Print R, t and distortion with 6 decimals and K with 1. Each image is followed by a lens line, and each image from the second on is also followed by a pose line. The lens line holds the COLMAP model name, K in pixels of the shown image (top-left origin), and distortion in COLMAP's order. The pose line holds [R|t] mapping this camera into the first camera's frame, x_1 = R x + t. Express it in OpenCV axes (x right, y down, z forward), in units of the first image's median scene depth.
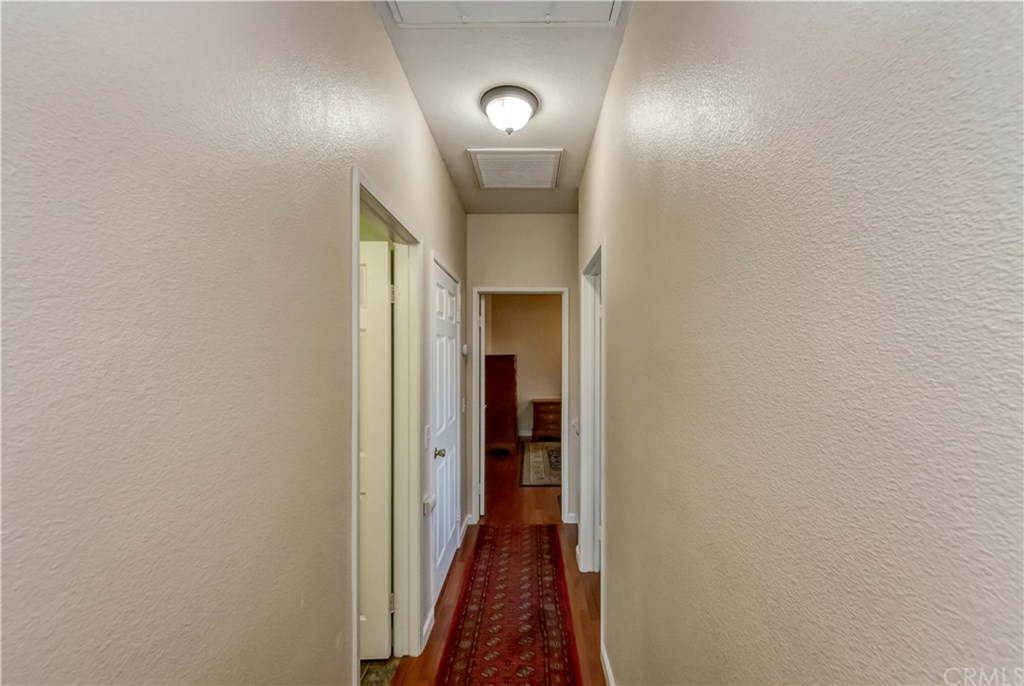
lens RADIAL K [[390.6, 0, 511.9], [0, 390.6, 345.5], [0, 0, 1]] dist [-0.000997, -0.000068]
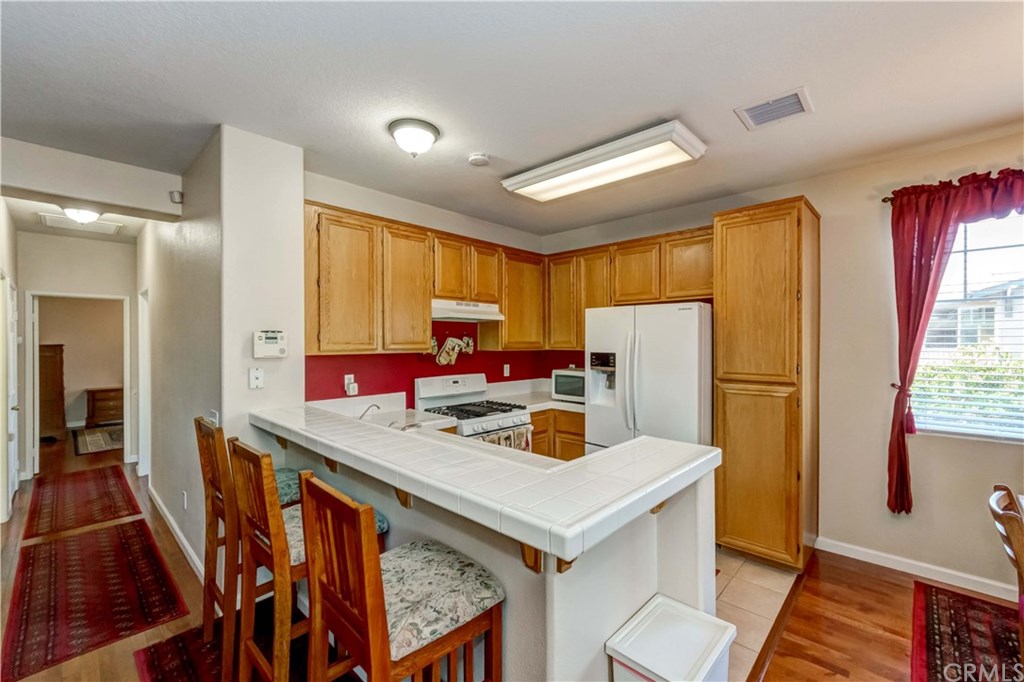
lens RADIAL K [[417.6, 0, 515.4], [0, 417.6, 337.9], [0, 0, 1]] dist [0.000190, 0.000454]
pose [[0.641484, -0.010426, 0.767066, -0.111612], [0.001518, 0.999923, 0.012321, -0.010470], [-0.767135, -0.006739, 0.641450, -0.992297]]
